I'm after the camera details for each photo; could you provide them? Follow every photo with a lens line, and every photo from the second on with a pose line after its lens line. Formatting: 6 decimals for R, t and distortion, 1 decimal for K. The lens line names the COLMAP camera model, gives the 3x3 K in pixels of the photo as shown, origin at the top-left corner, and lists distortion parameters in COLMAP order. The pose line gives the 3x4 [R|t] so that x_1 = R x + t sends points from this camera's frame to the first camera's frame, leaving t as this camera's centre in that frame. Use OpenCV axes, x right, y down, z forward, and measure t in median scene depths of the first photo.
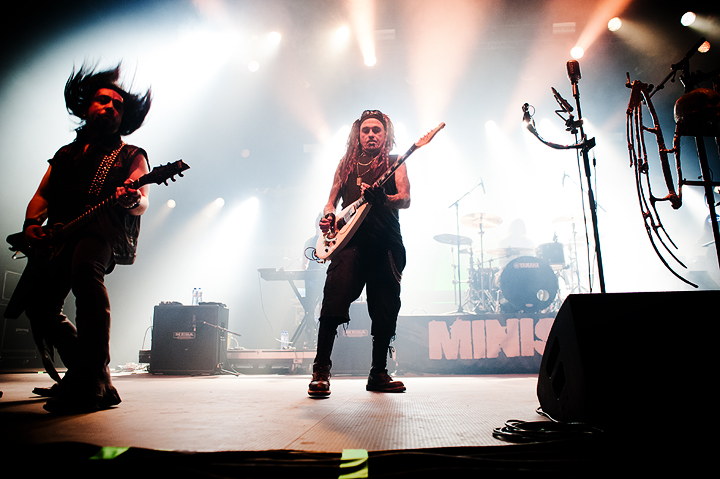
lens RADIAL K [[501.6, 0, 360.0], [0, 501.6, 239.5], [0, 0, 1]] dist [0.002434, 0.002049]
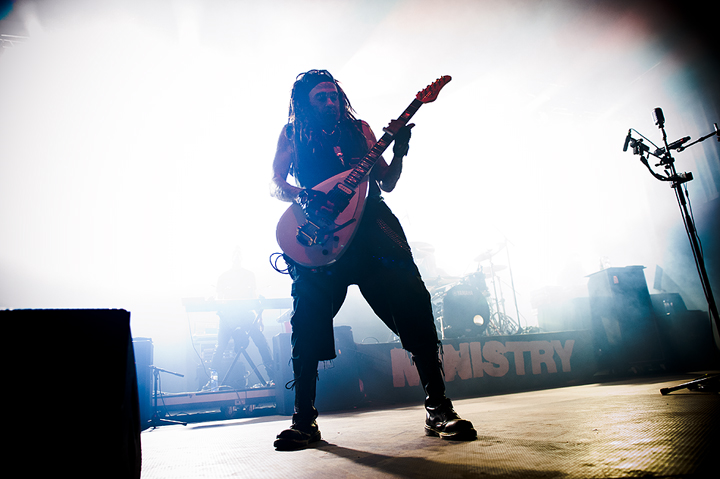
lens RADIAL K [[490.4, 0, 357.1], [0, 490.4, 228.1], [0, 0, 1]] dist [-0.001695, -0.000384]
pose [[0.922512, 0.050419, 0.382661, -0.316657], [-0.012069, 0.994715, -0.101967, 0.025077], [-0.385780, 0.089447, 0.918245, 0.110334]]
